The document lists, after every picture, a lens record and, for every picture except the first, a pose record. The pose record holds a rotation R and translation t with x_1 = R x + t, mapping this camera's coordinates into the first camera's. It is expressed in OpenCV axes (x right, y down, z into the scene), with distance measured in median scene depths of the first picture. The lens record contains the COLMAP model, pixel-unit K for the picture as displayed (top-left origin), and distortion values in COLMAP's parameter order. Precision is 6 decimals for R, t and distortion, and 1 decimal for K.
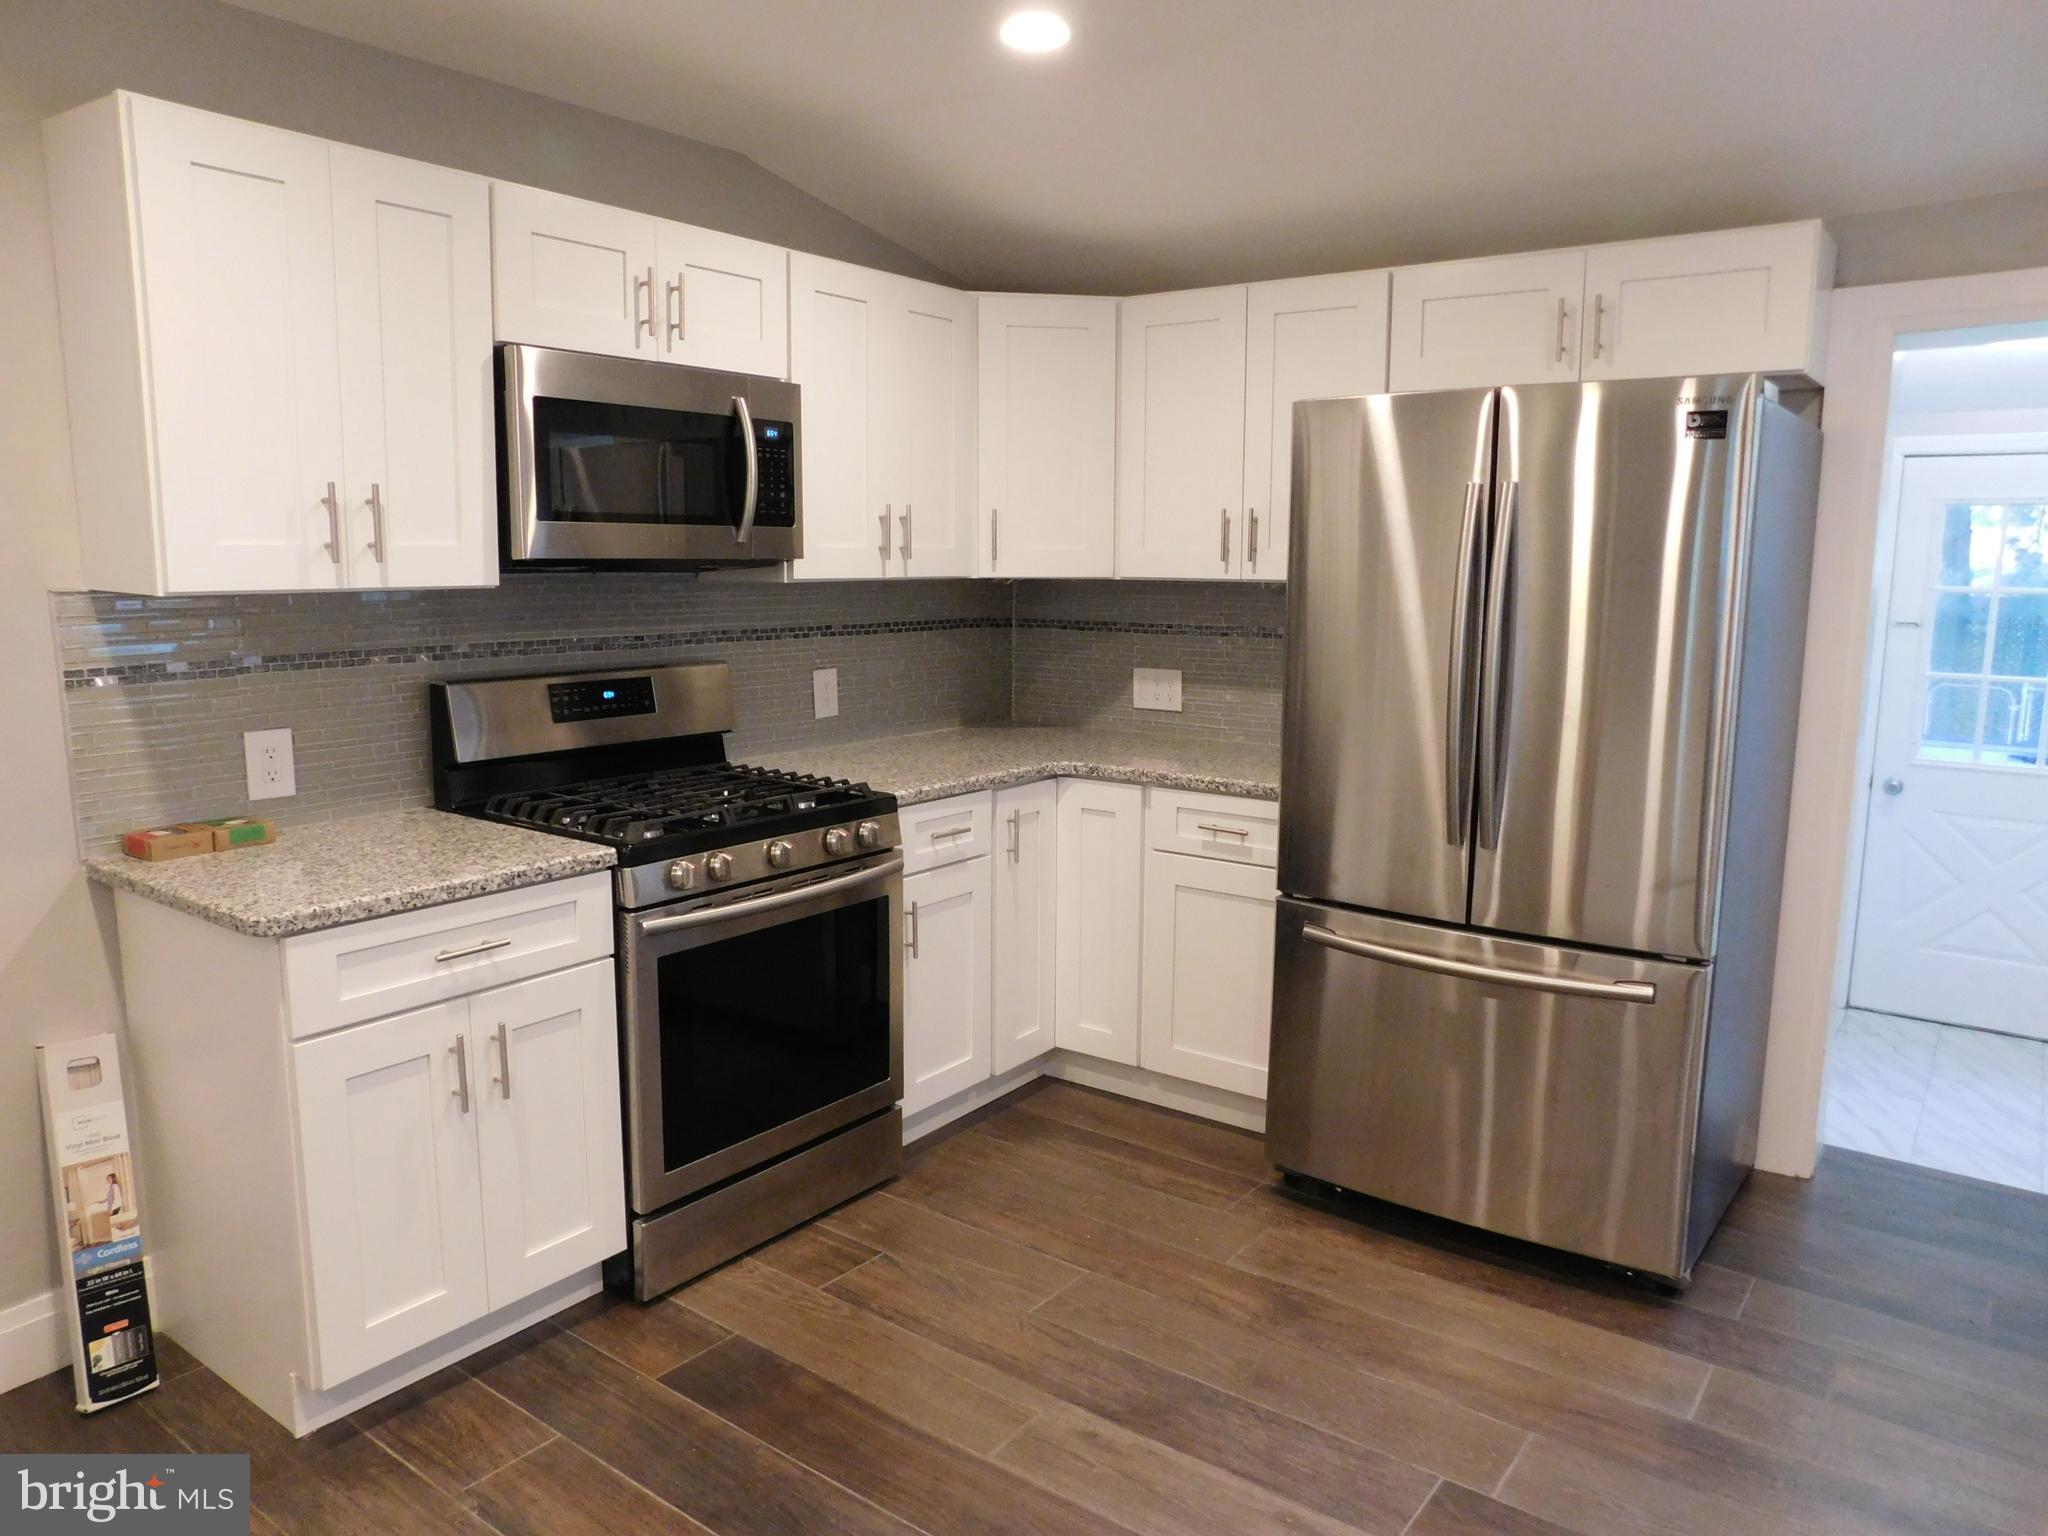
lens RADIAL K [[1400.0, 0, 1024.0], [0, 1400.0, 768.0], [0, 0, 1]] dist [-0.082870, 0.058560]
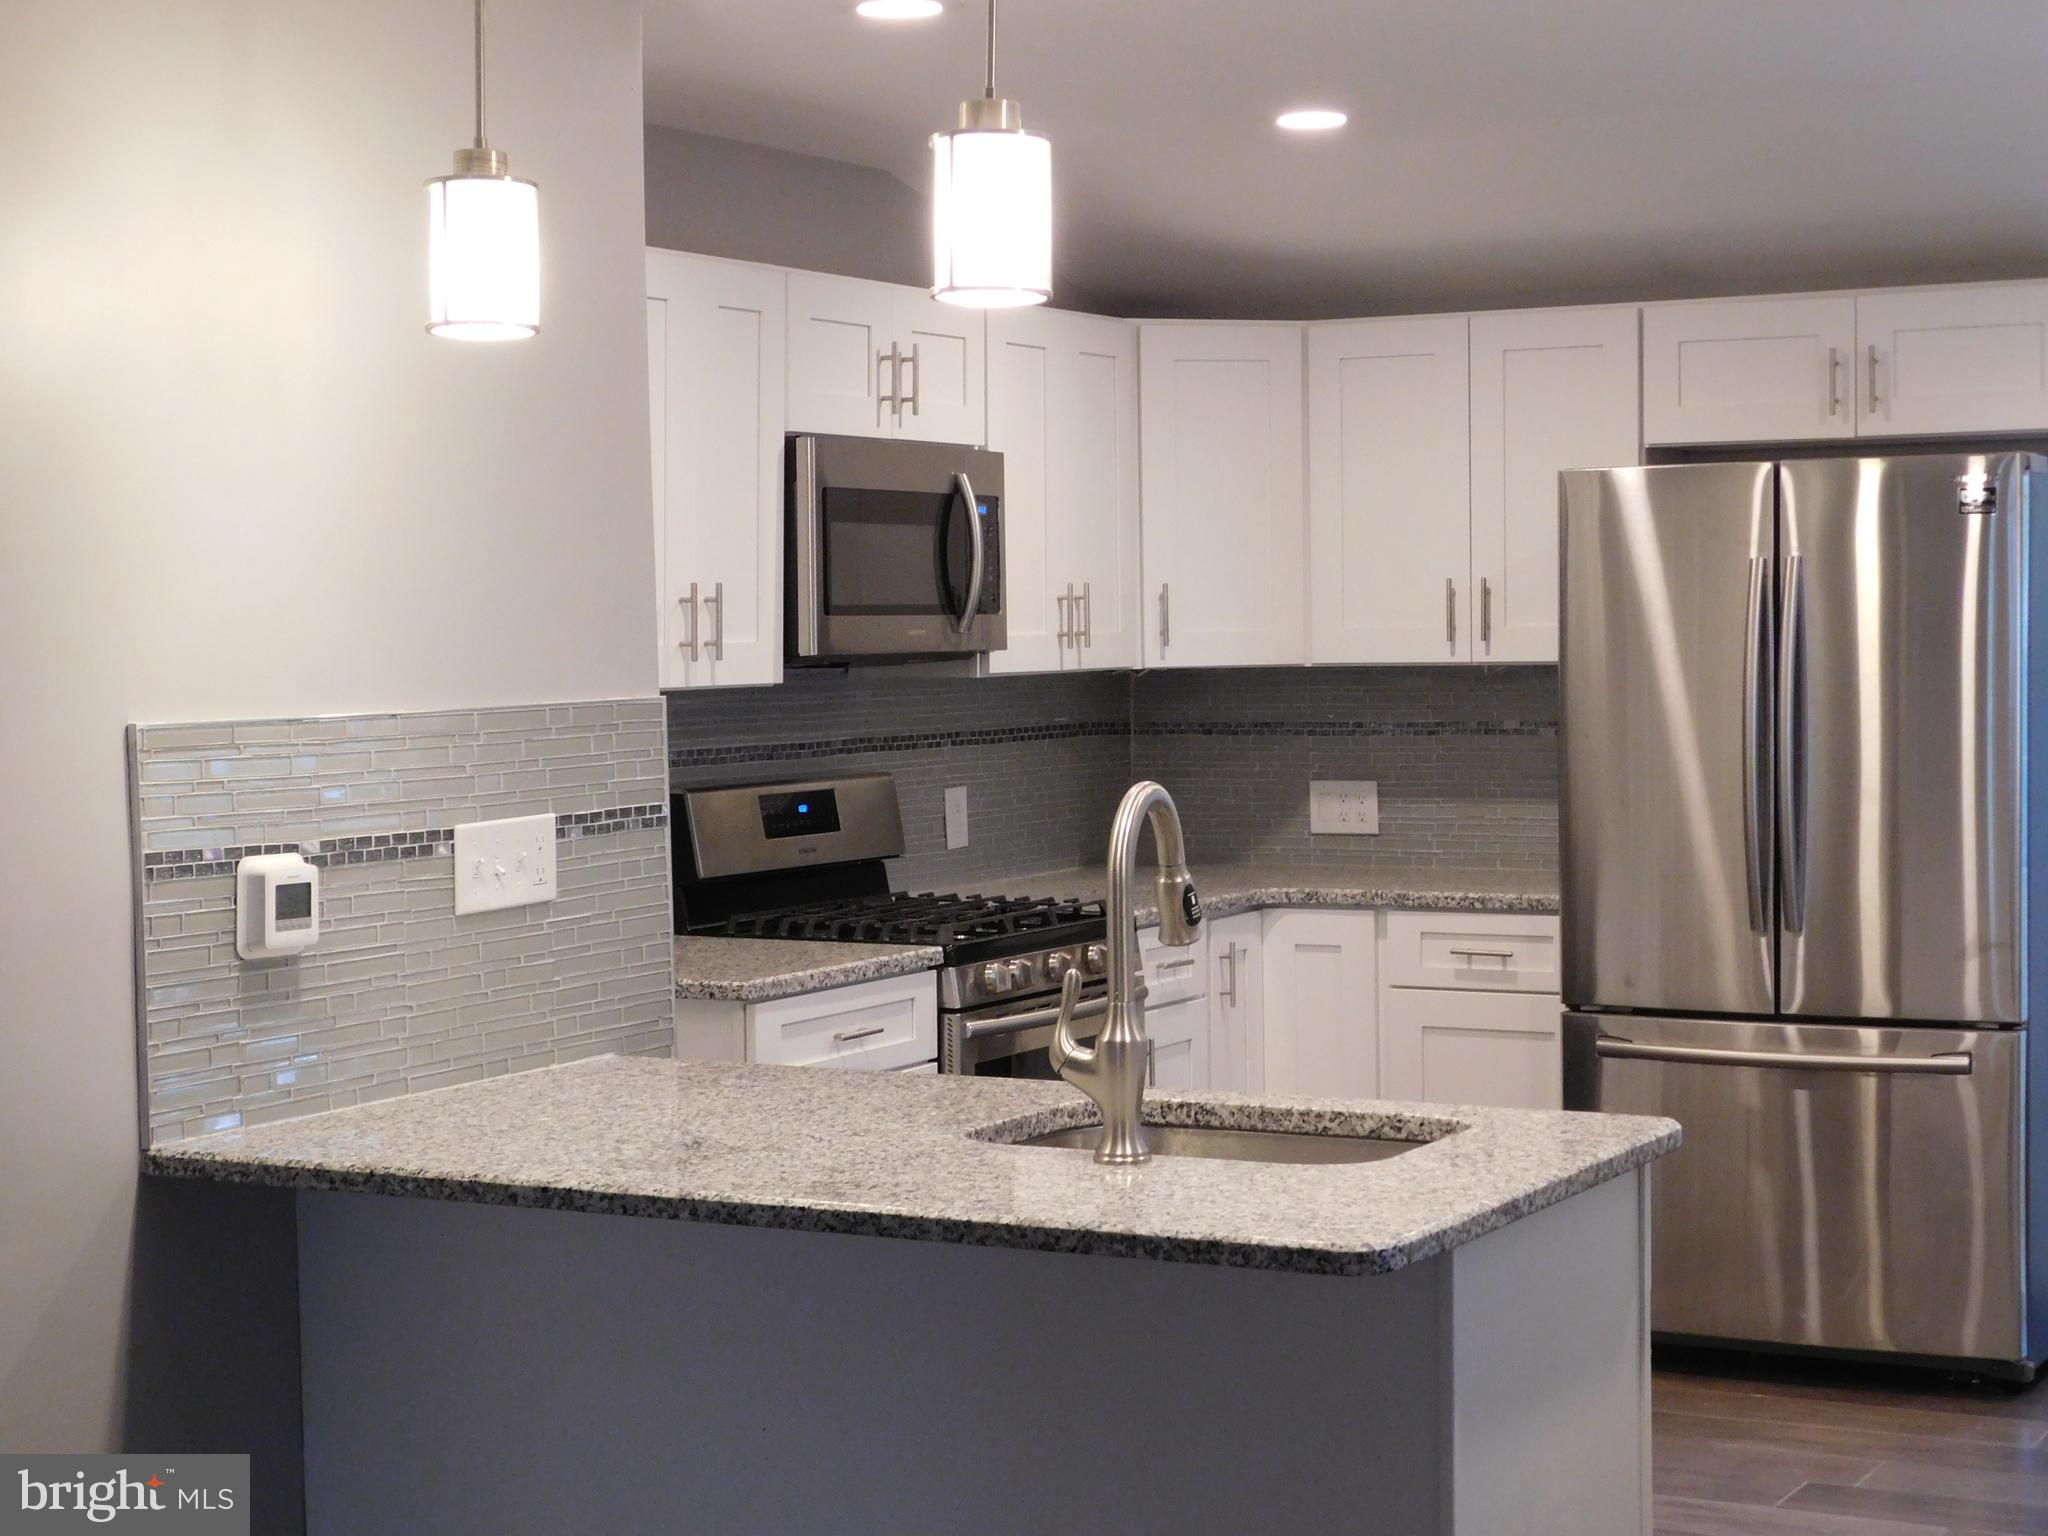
lens RADIAL K [[3521.3, 0, 1024.0], [0, 3521.3, 768.0], [0, 0, 1]] dist [0.024070, -0.009188]
pose [[0.989313, -0.026626, 0.143359, -0.457469], [0.041940, 0.993600, -0.104881, 0.151669], [-0.139649, 0.109772, 0.984098, -1.135990]]
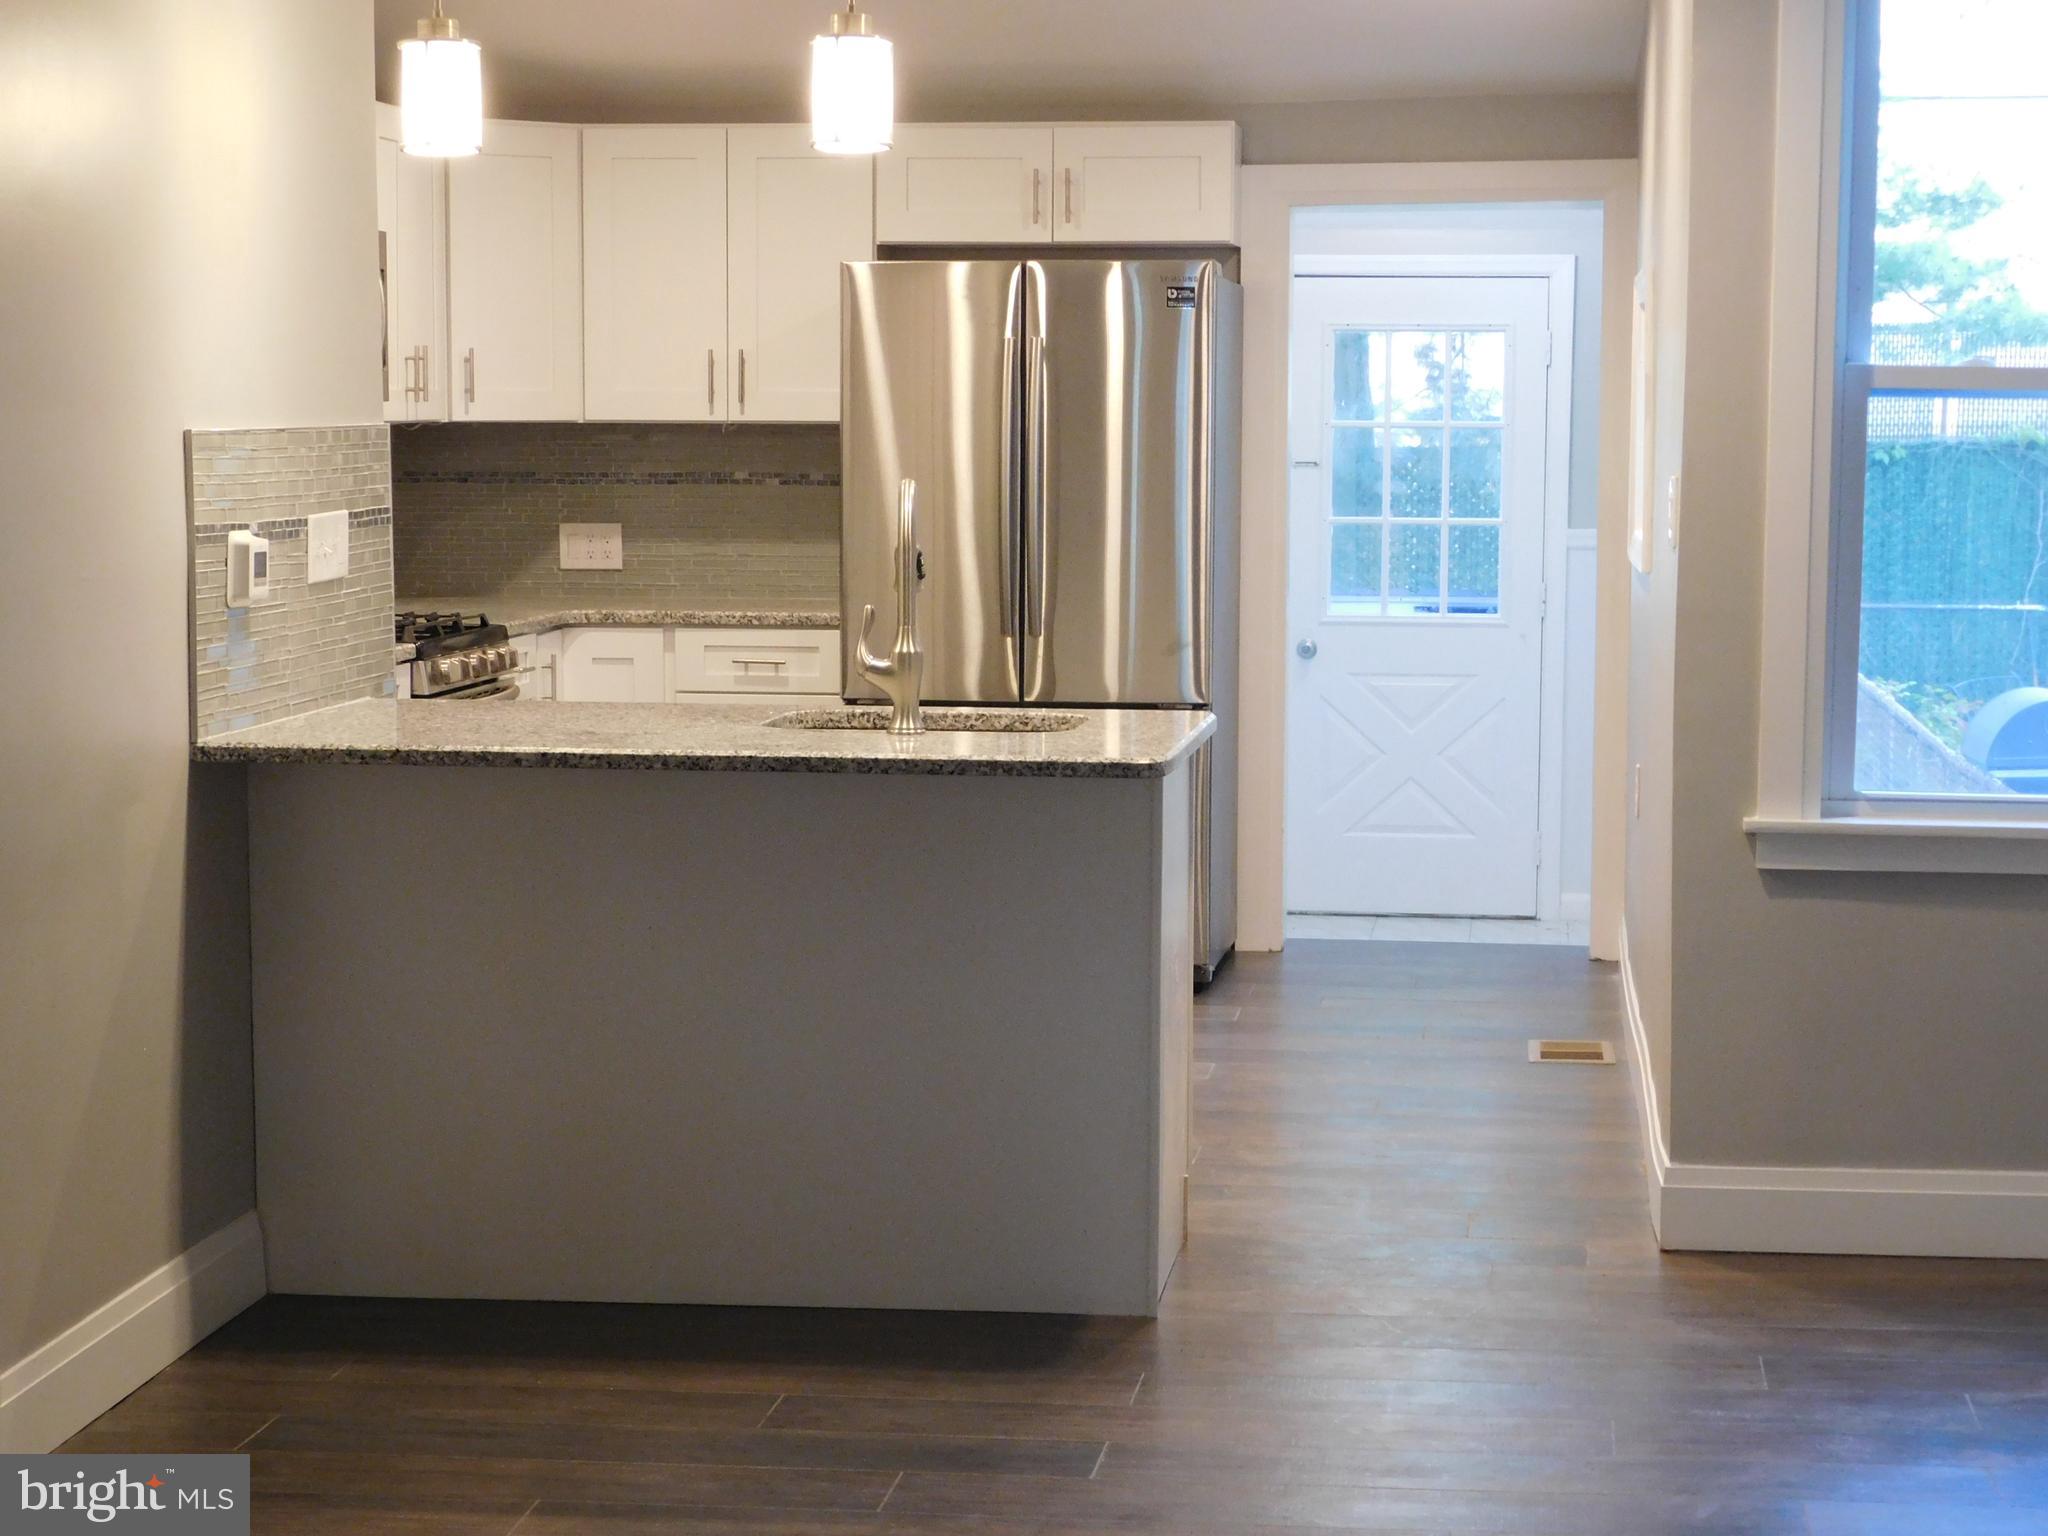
lens RADIAL K [[3973.1, 0, 1024.0], [0, 3973.1, 768.0], [0, 0, 1]] dist [0.034764, 0.056495]
pose [[0.870903, -0.047952, 0.489110, -1.169336], [0.074919, 0.996550, -0.035699, 0.251117], [-0.485711, 0.067734, 0.871491, -1.709273]]
